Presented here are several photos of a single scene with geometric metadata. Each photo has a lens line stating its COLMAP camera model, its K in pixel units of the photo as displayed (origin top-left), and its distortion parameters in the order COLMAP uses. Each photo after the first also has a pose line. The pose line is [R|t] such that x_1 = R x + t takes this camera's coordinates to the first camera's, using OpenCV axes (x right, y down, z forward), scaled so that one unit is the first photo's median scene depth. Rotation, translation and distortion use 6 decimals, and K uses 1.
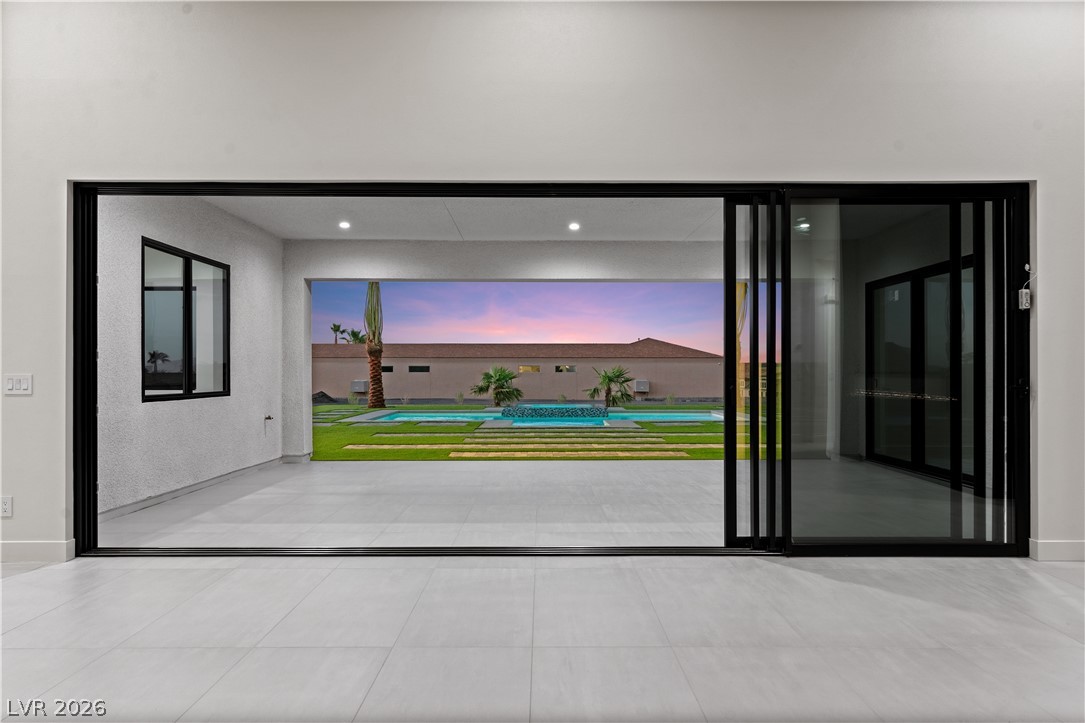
lens RADIAL K [[693.6, 0, 542.5], [0, 693.6, 361.5], [0, 0, 1]] dist [0.003797, 0.002087]
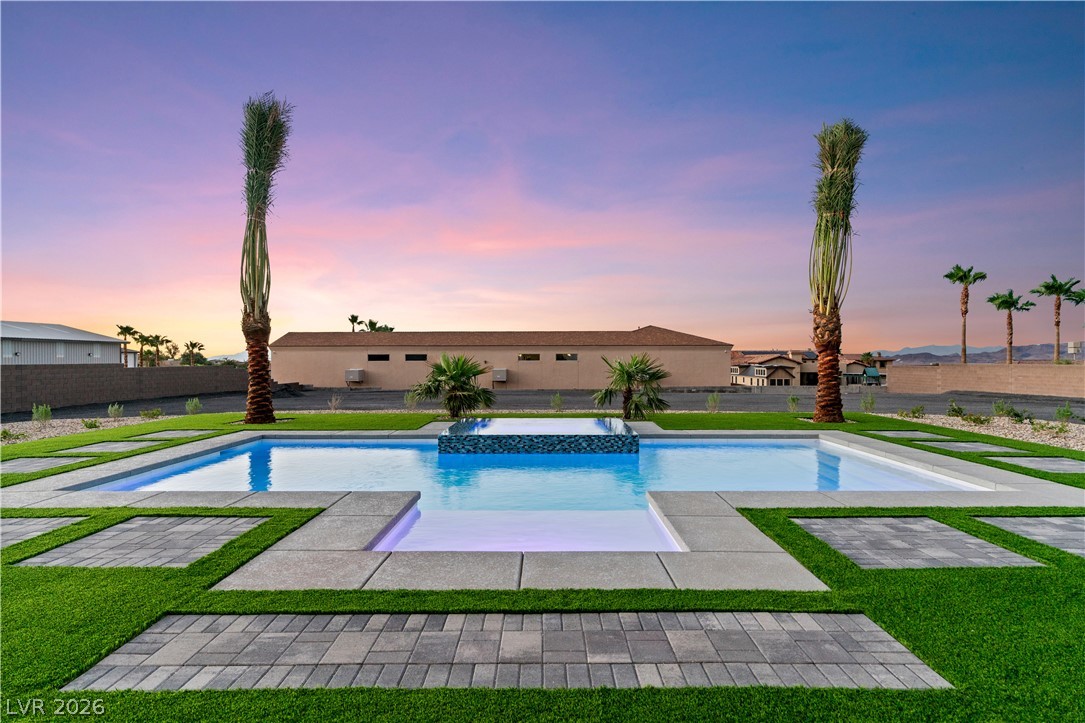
lens RADIAL K [[581.9, 0, 542.5], [0, 581.9, 361.5], [0, 0, 1]] dist [0.004084, 0.000395]
pose [[0.999931, -0.001782, -0.011586, 0.013454], [0.002006, 0.999810, 0.019410, 0.001459], [0.011549, -0.019432, 0.999744, 0.272863]]
